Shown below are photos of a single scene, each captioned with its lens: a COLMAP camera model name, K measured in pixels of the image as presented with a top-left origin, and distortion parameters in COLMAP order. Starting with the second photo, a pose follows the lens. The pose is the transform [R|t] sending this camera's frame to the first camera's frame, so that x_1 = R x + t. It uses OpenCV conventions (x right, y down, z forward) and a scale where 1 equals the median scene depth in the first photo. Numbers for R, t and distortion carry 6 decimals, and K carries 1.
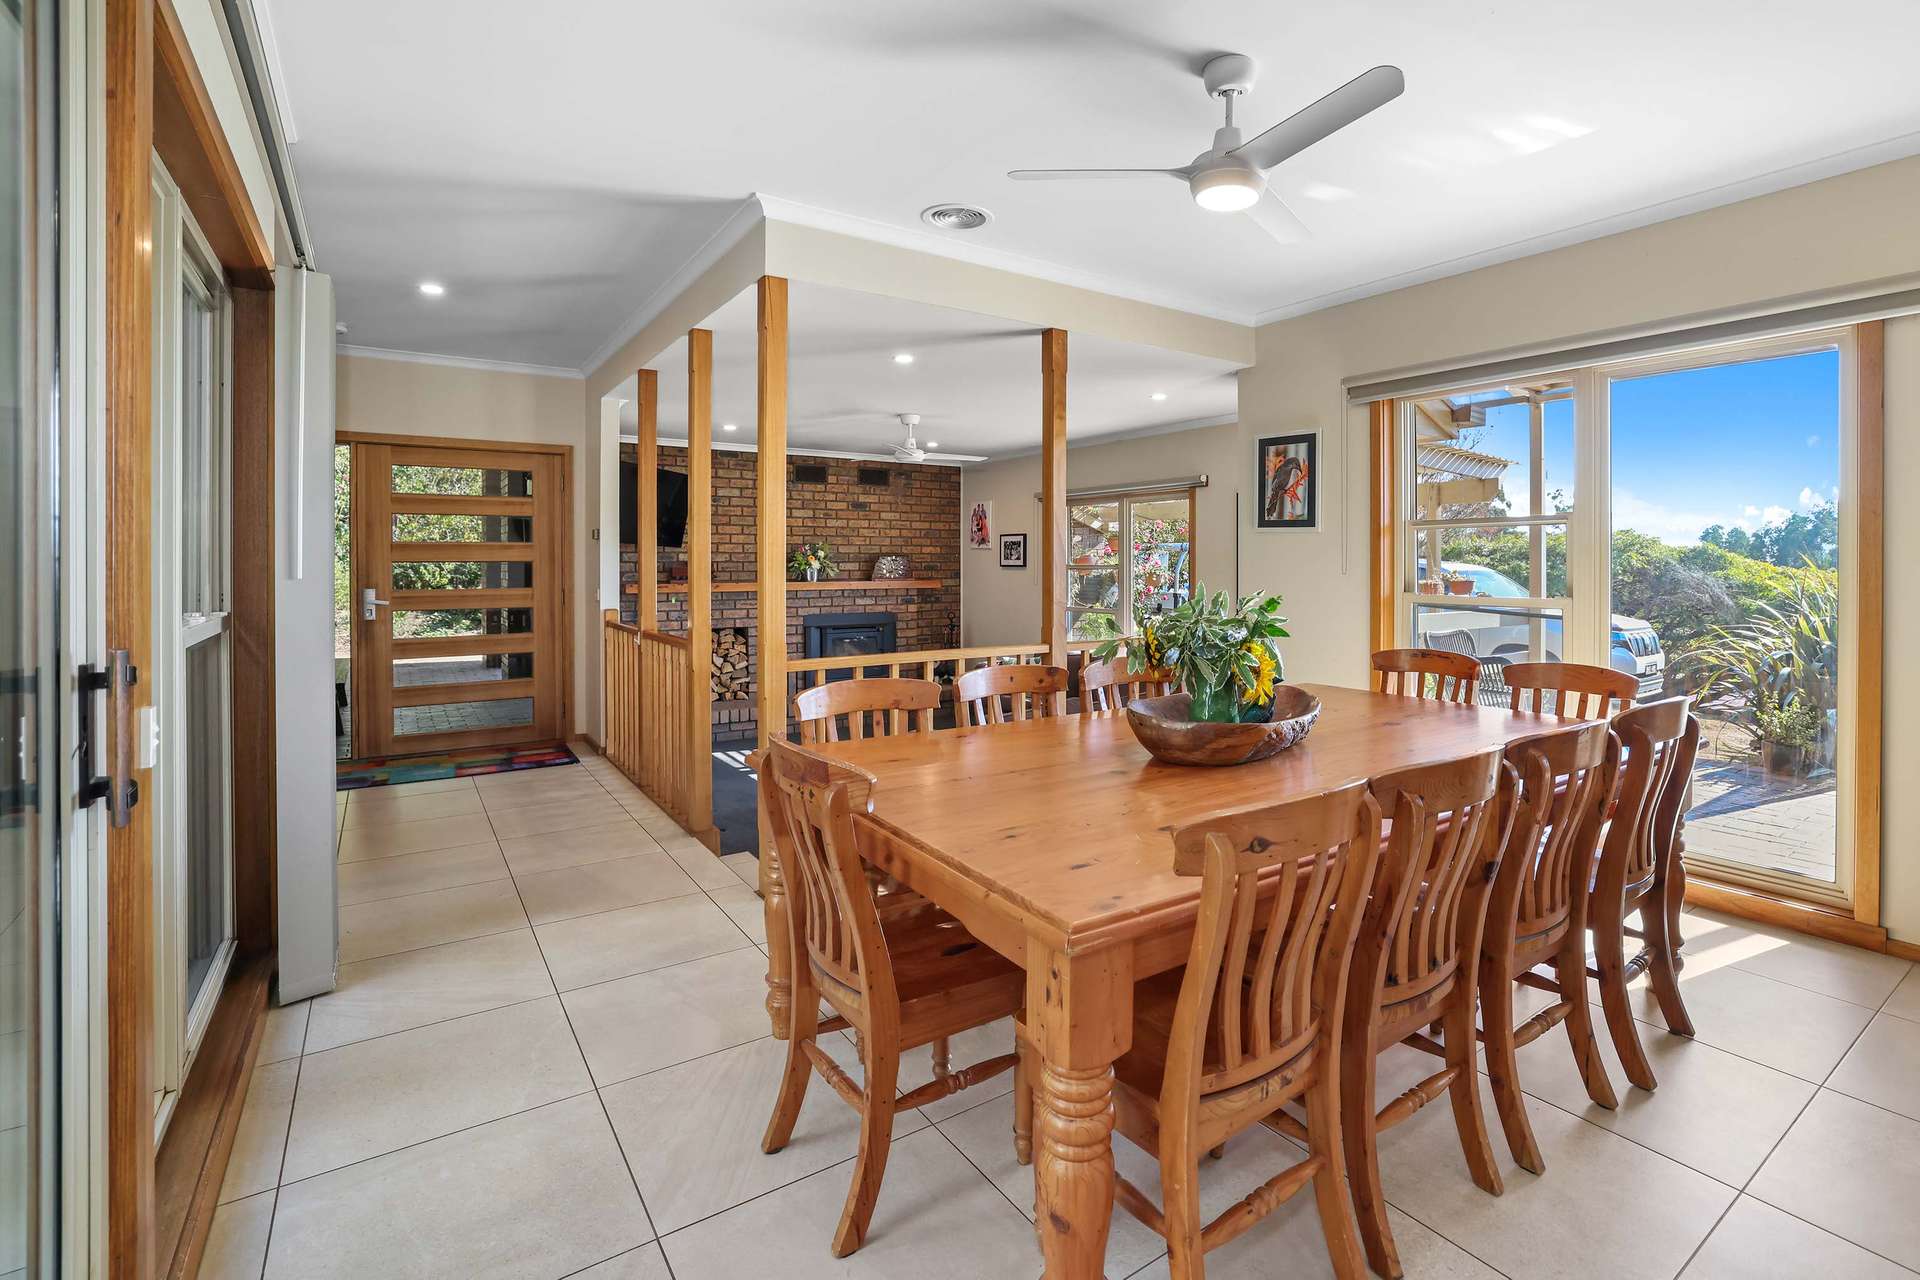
lens RADIAL K [[829.7, 0, 951.2], [0, 829.7, 568.3], [0, 0, 1]] dist [-0.034901, 0.000347]
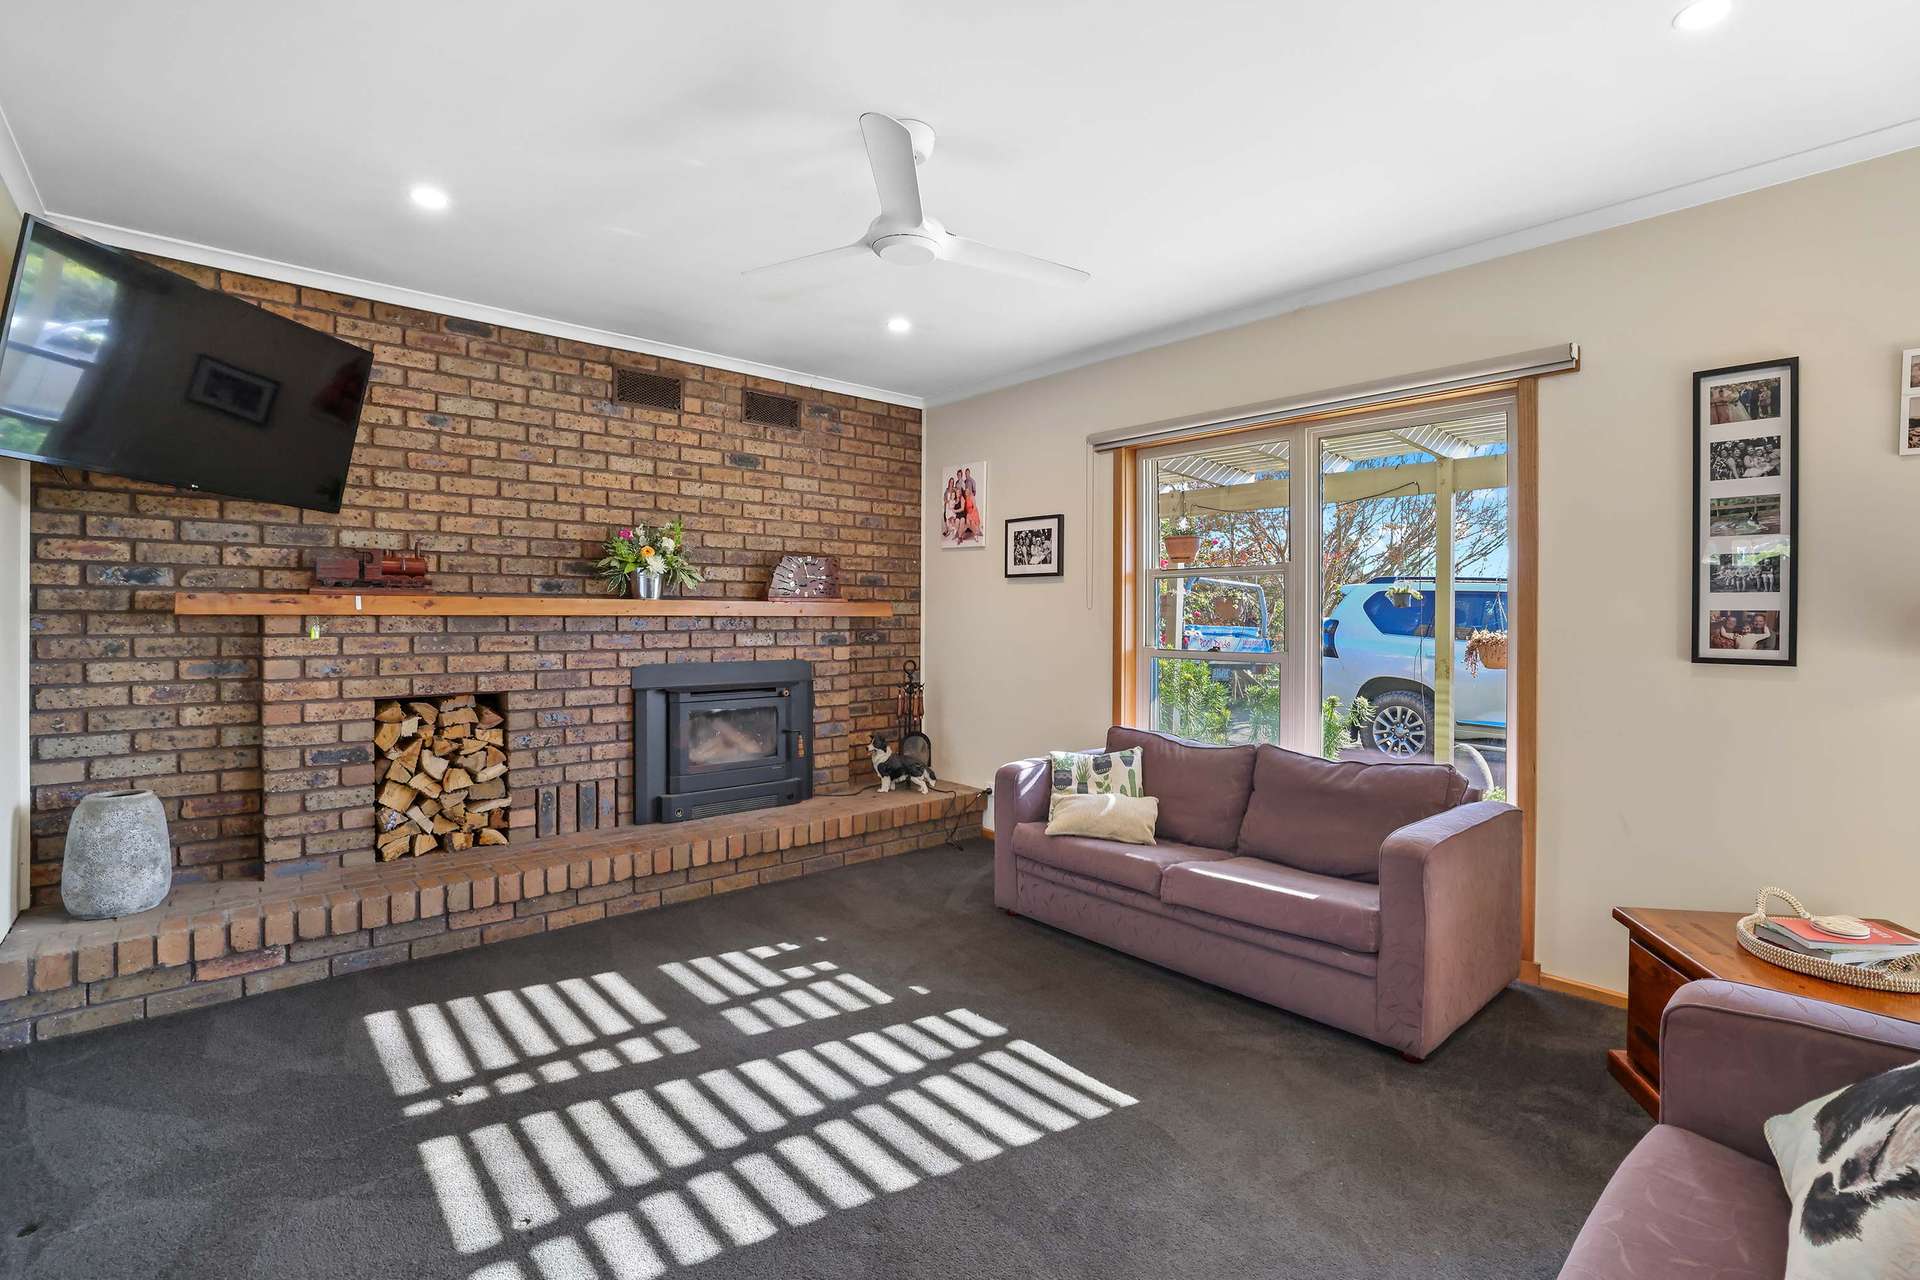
lens RADIAL K [[829.7, 0, 957.0], [0, 829.7, 621.9], [0, 0, 1]] dist [-0.034901, 0.000347]
pose [[0.984733, 0.006126, 0.173963, -0.069400], [-0.006583, 0.999976, 0.002051, 0.026686], [-0.173946, -0.003165, 0.984750, 0.462386]]
